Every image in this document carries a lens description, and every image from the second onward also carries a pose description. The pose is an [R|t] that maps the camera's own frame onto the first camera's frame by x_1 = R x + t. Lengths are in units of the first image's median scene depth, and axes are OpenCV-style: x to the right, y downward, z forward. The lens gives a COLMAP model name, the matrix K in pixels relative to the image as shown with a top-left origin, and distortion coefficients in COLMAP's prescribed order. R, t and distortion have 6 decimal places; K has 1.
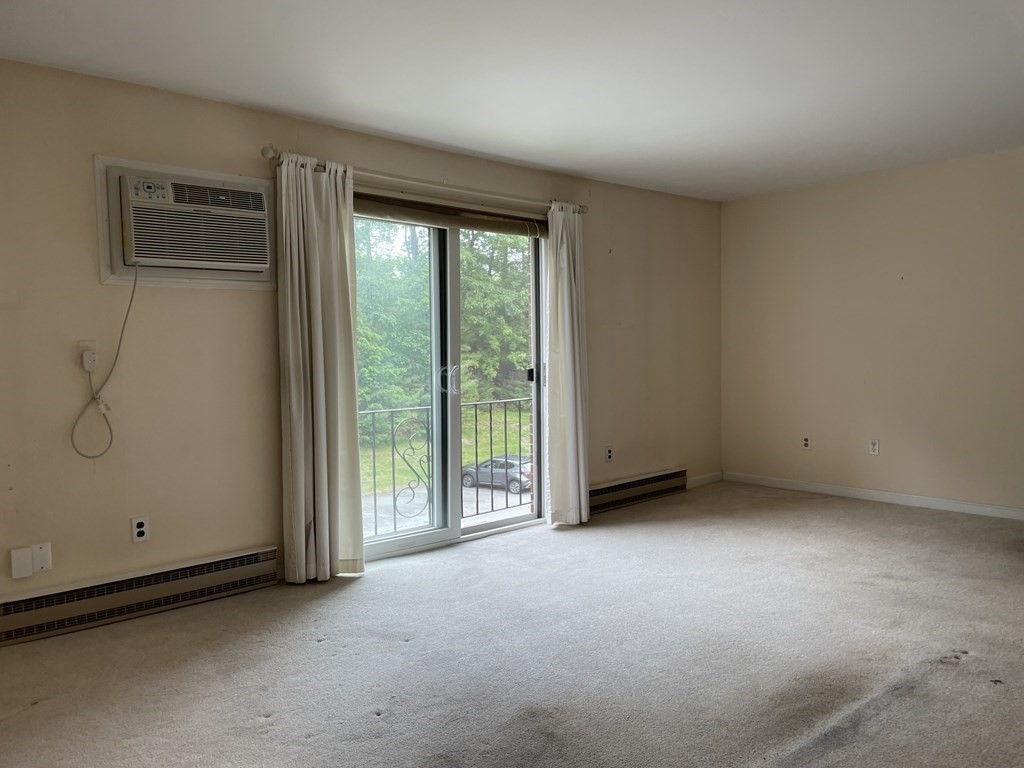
lens RADIAL K [[777.5, 0, 514.8], [0, 777.5, 381.7], [0, 0, 1]] dist [0.097040, -0.134230]
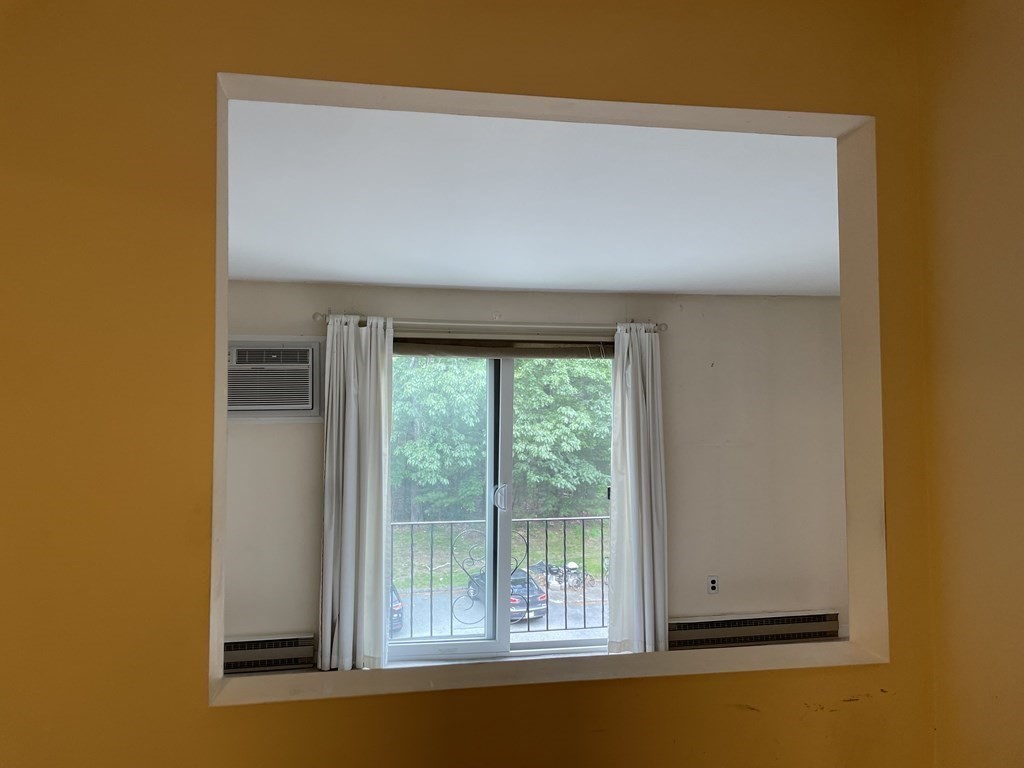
lens RADIAL K [[776.3, 0, 503.3], [0, 776.3, 366.4], [0, 0, 1]] dist [0.096200, -0.139596]
pose [[0.844213, -0.019810, -0.535641, 0.564953], [-0.033953, 0.995334, -0.090323, -0.096937], [0.534931, 0.094439, 0.839601, 0.094453]]
